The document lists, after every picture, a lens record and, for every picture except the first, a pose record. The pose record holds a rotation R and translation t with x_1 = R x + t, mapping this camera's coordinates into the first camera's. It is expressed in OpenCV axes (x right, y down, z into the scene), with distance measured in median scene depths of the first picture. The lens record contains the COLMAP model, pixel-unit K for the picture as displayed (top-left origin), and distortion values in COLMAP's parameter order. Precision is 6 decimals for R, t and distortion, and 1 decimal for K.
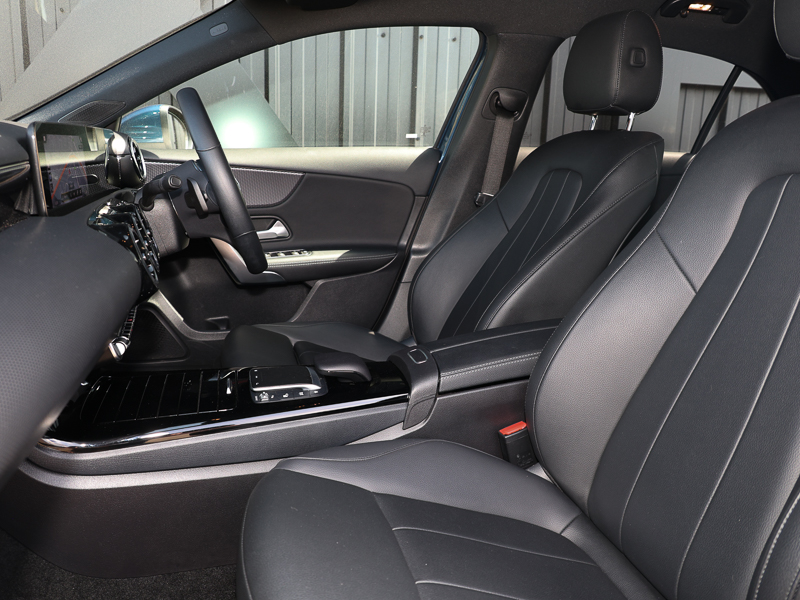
lens RADIAL K [[705.5, 0, 398.5], [0, 705.5, 302.0], [0, 0, 1]] dist [0.004704, 0.001796]
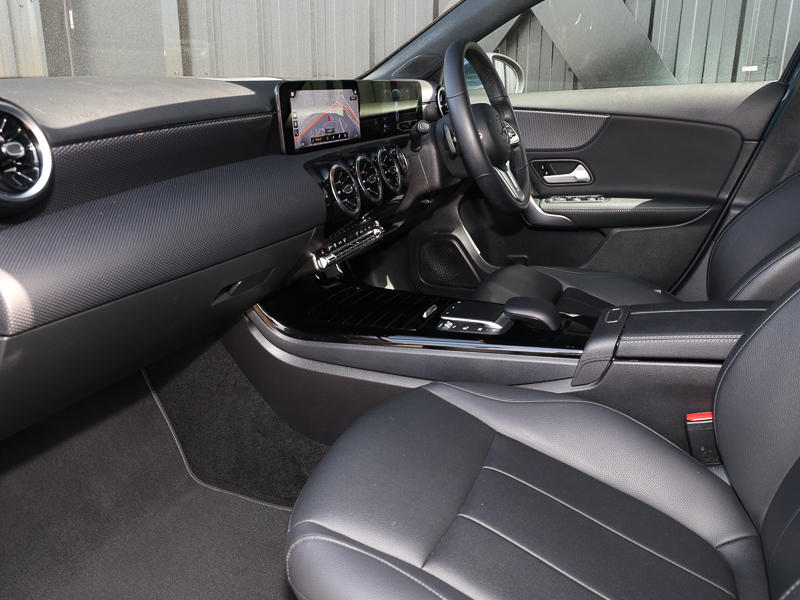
lens RADIAL K [[705.5, 0, 399.7], [0, 705.5, 298.1], [0, 0, 1]] dist [0.004704, 0.001796]
pose [[0.753126, 0.152698, -0.639910, 0.322551], [-0.104016, 0.988094, 0.113364, -0.017550], [0.649601, -0.018816, 0.760042, 0.084103]]
